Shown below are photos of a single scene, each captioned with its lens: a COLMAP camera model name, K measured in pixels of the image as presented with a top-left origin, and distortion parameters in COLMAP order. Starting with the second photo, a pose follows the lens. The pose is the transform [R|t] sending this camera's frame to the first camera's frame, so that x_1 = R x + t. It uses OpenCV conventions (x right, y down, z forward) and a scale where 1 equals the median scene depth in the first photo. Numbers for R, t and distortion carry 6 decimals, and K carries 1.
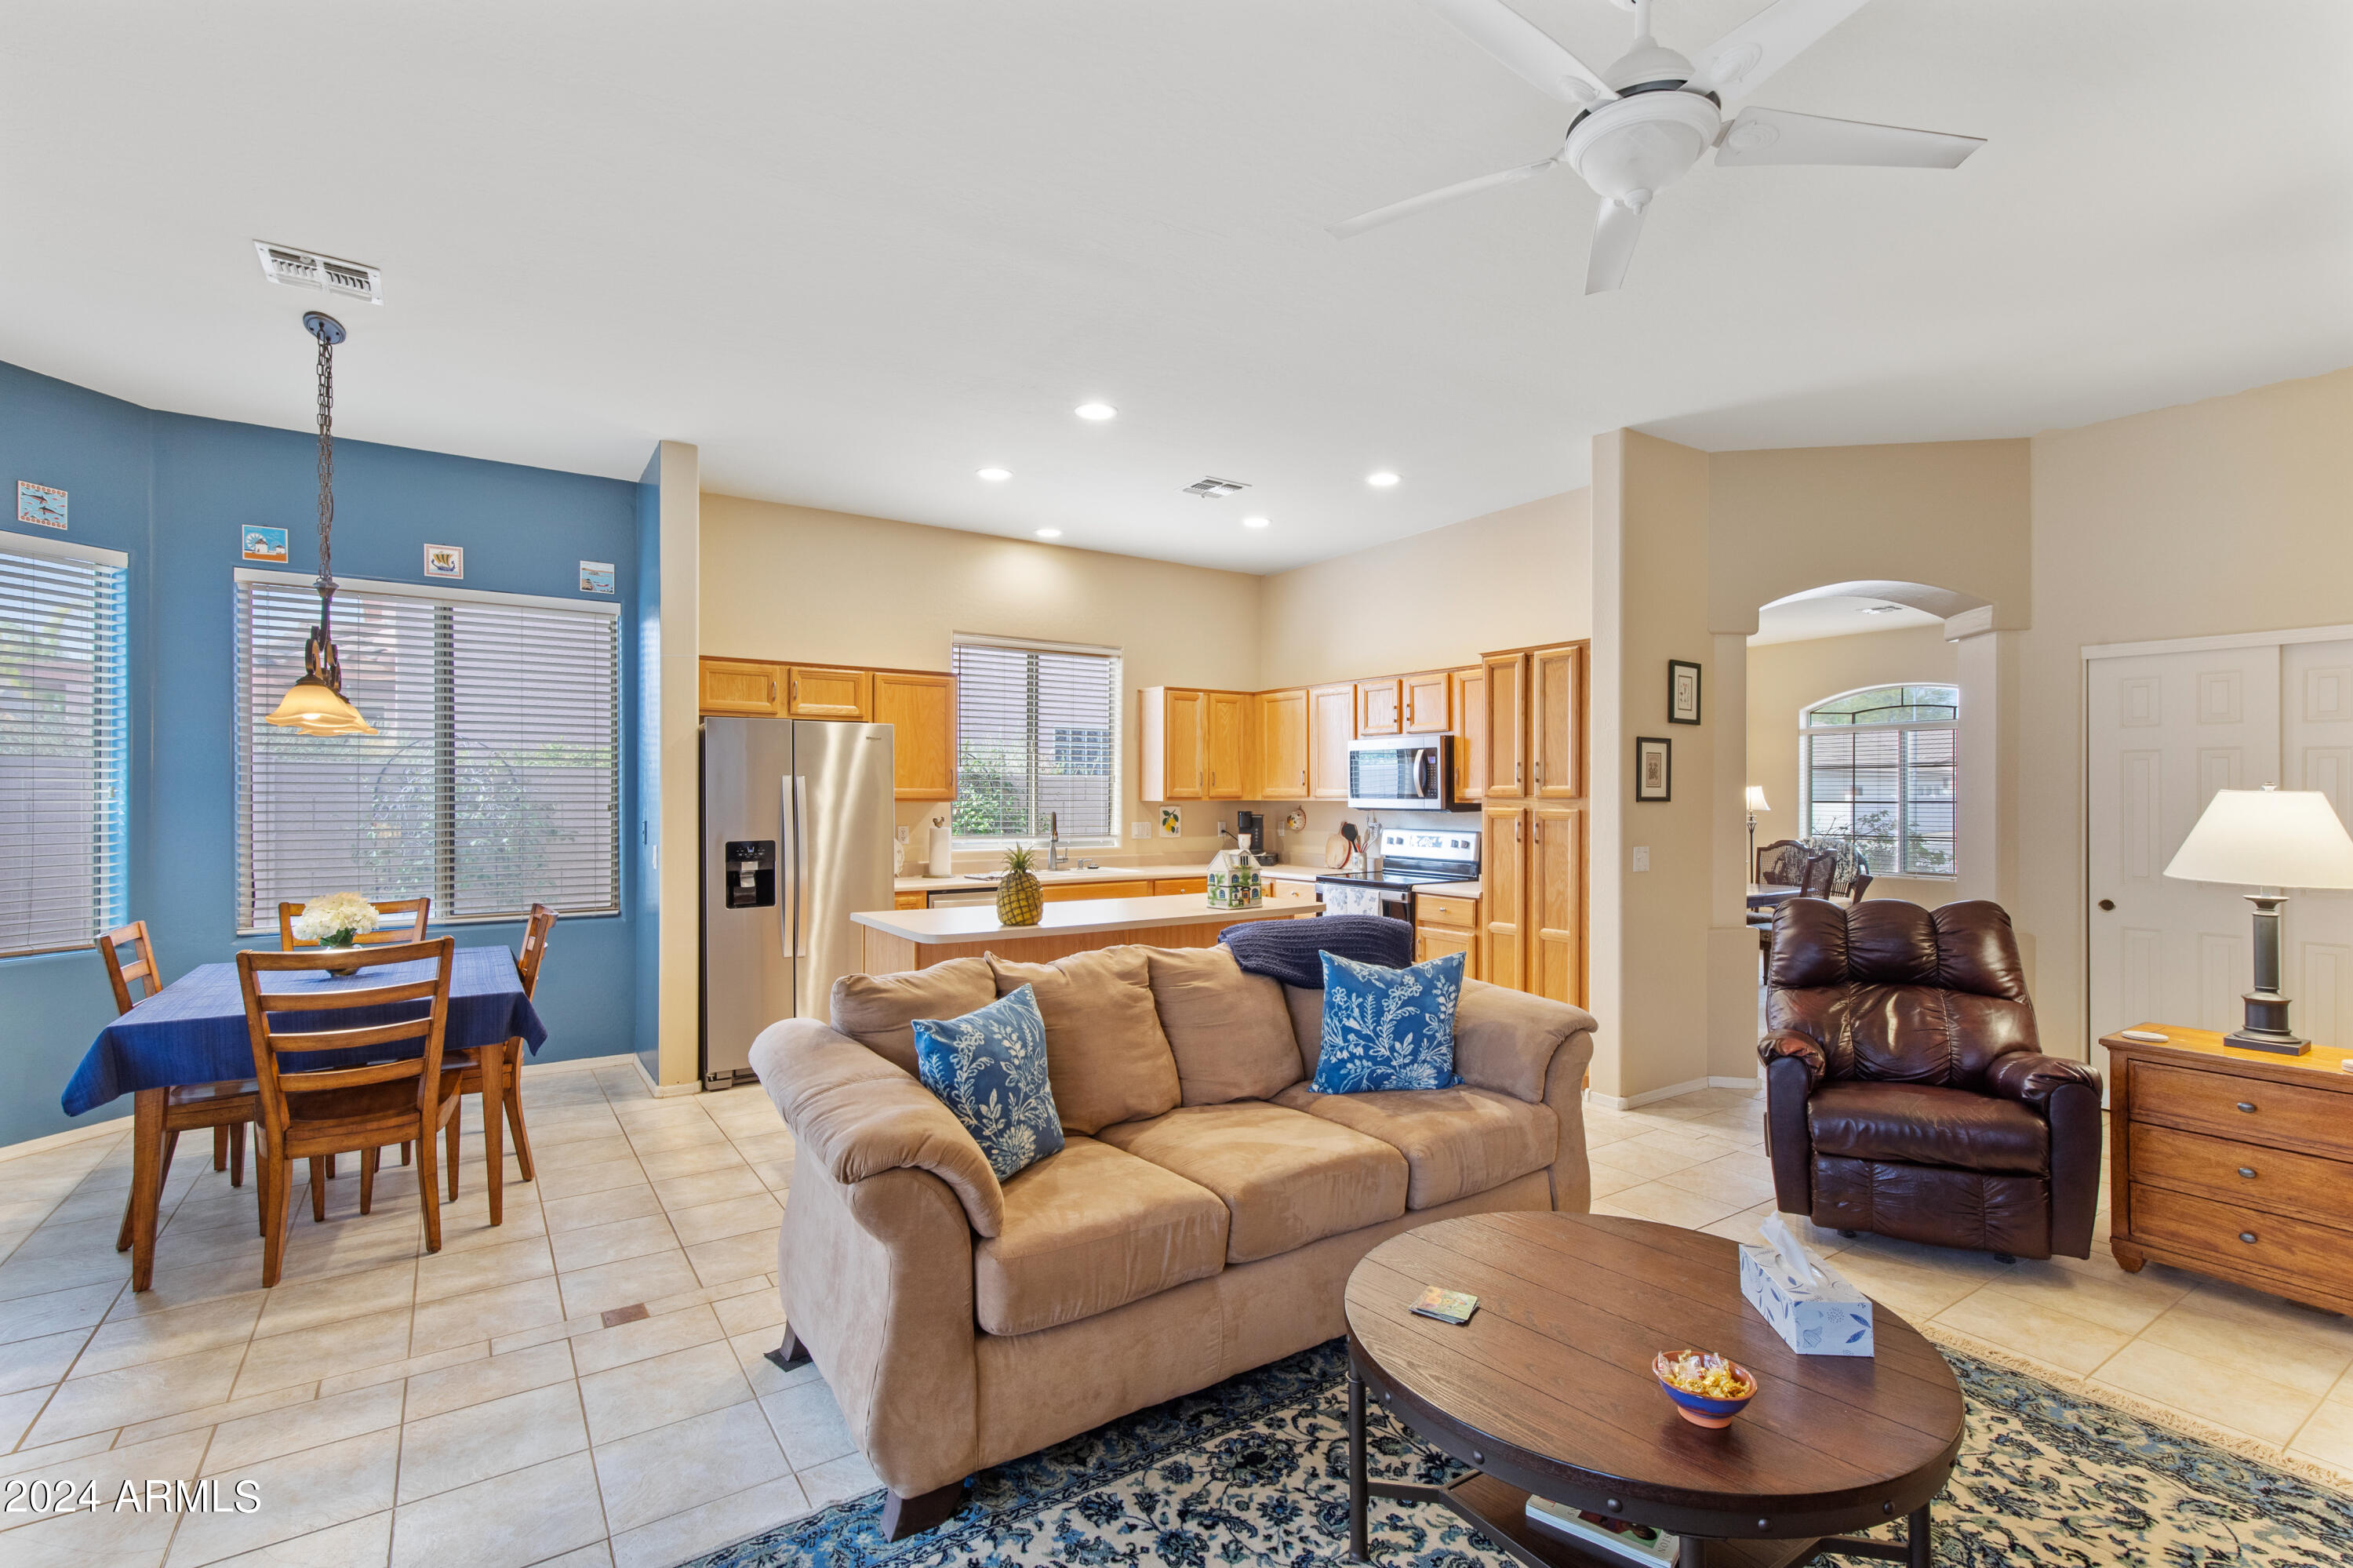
lens RADIAL K [[1078.7, 0, 1175.1], [0, 1078.7, 794.1], [0, 0, 1]] dist [0.002929, 0.000233]
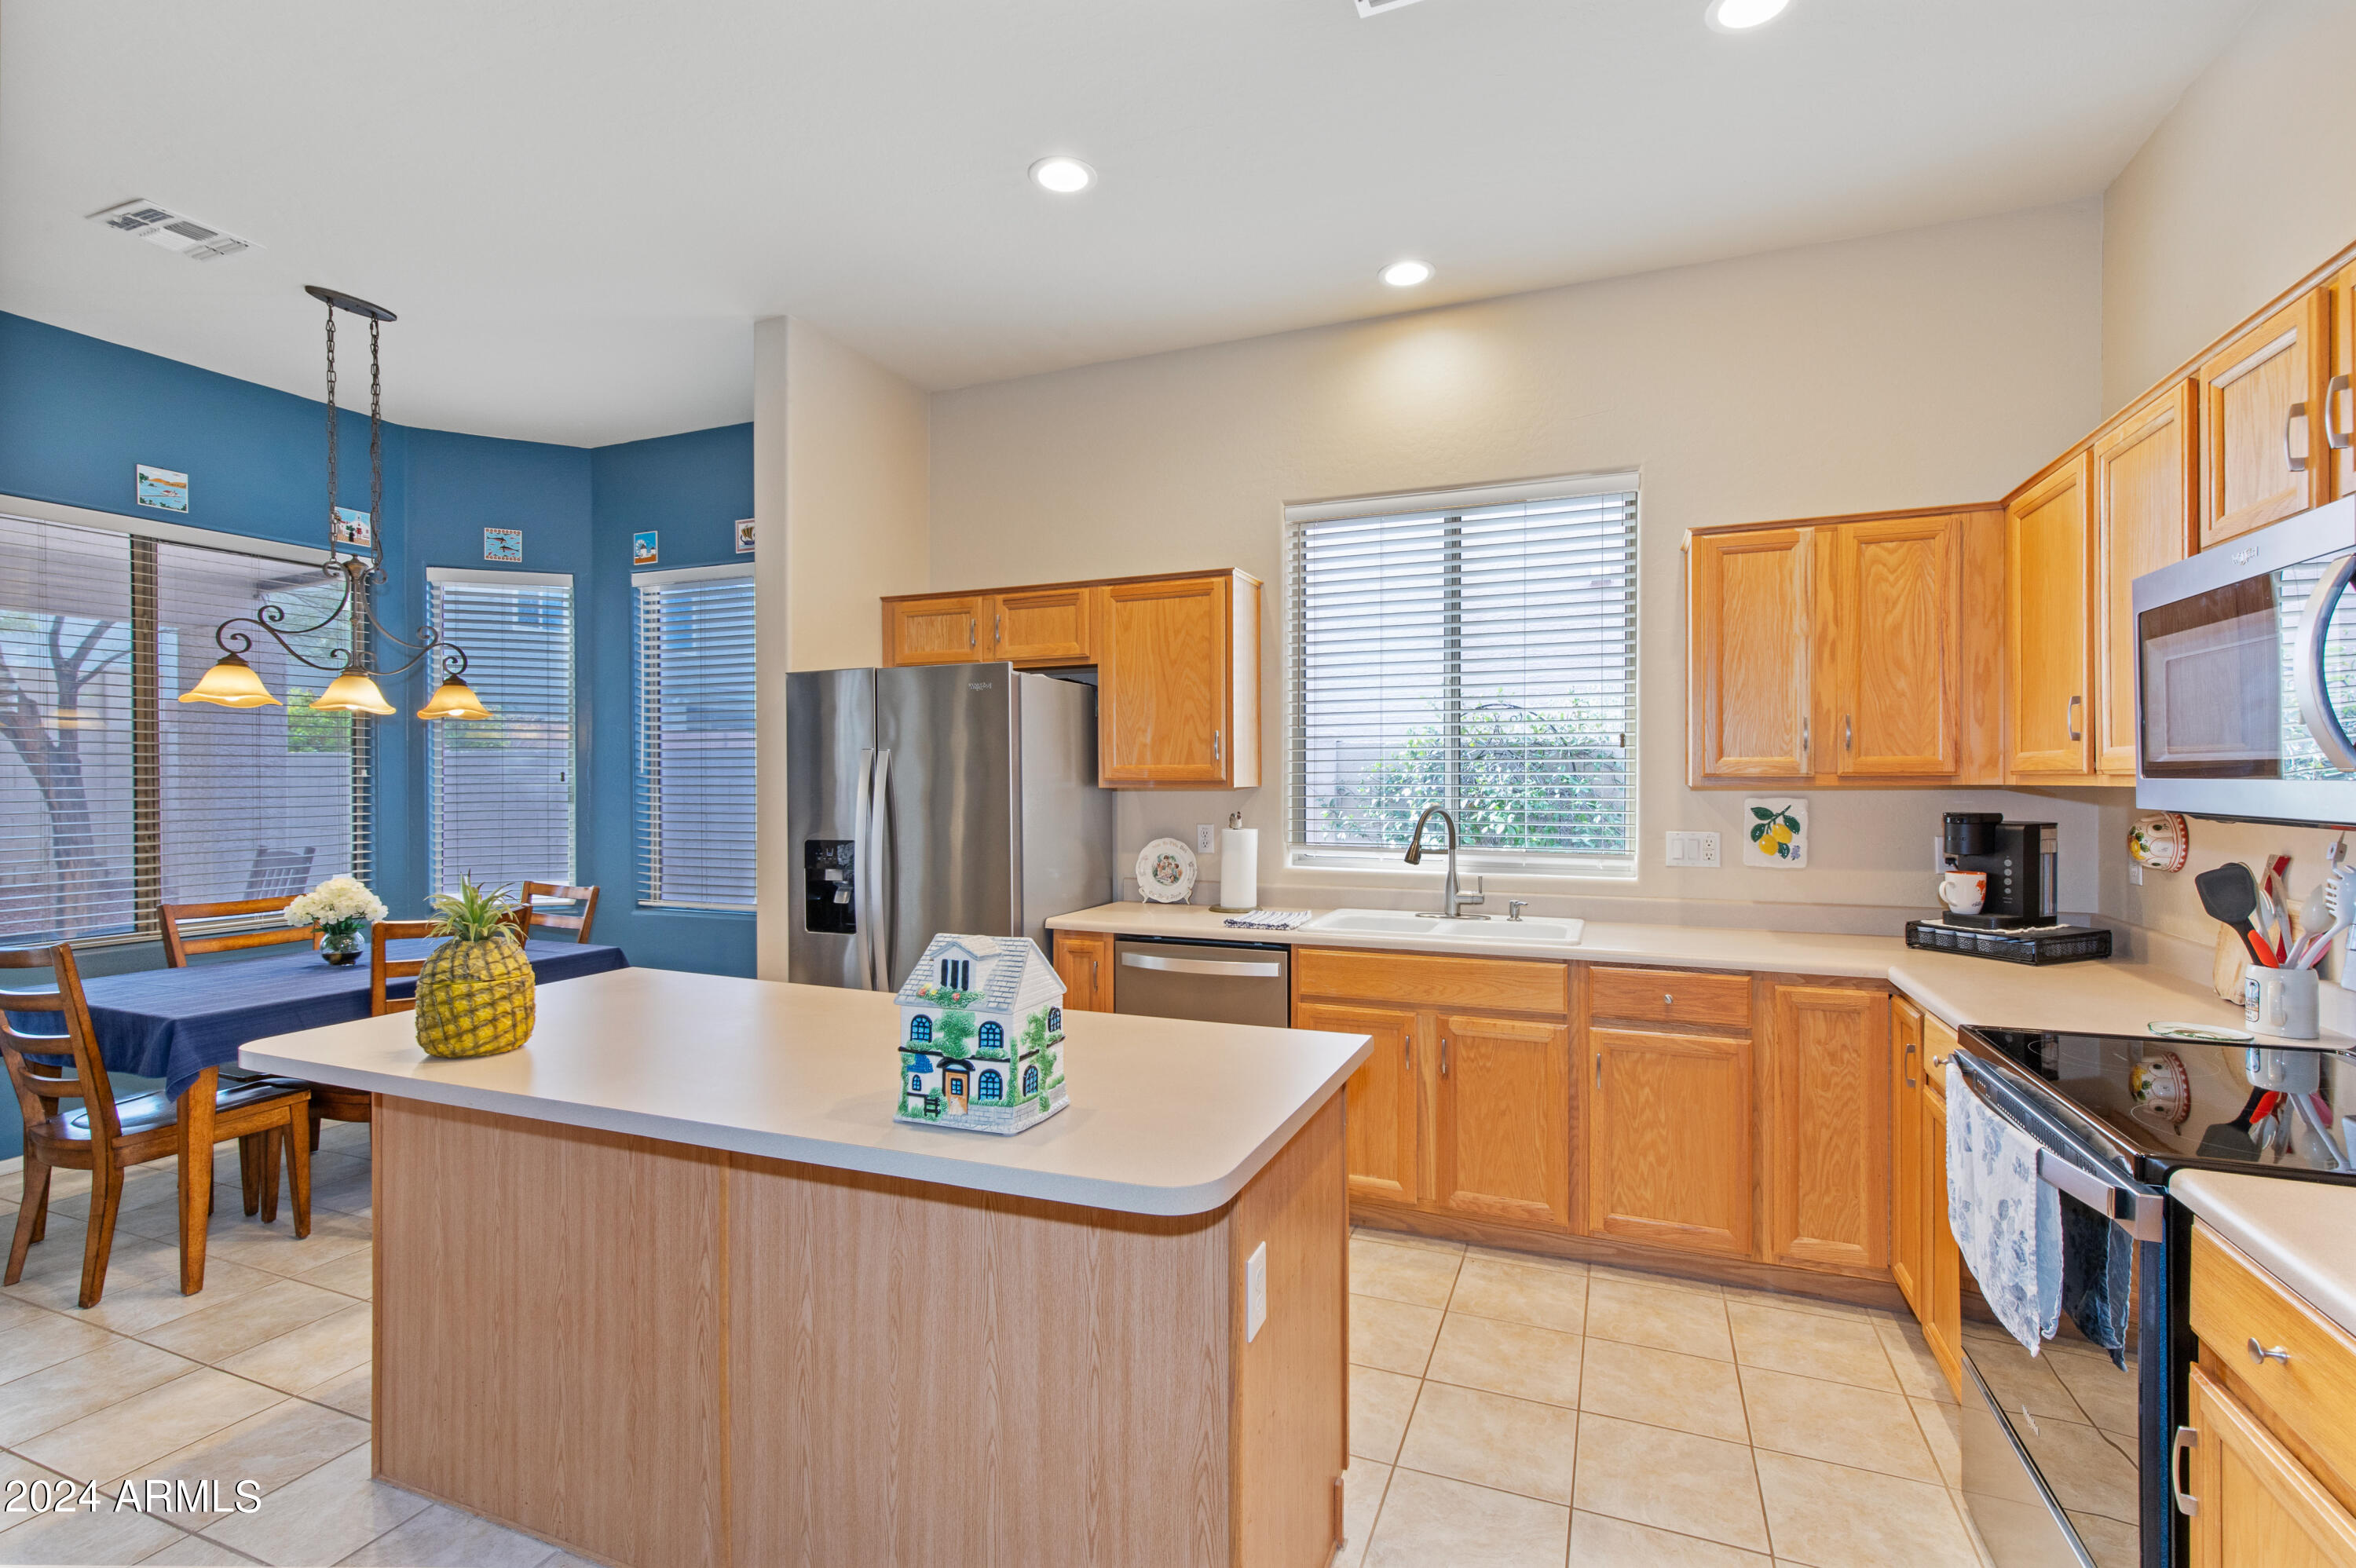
lens RADIAL K [[1079.9, 0, 1176.0], [0, 1079.9, 780.2], [0, 0, 1]] dist [0.002929, 0.000233]
pose [[0.554639, -0.001429, -0.832090, 0.257908], [0.006038, 0.999979, 0.002307, 0.001789], [0.832069, -0.006304, 0.554636, 0.613385]]
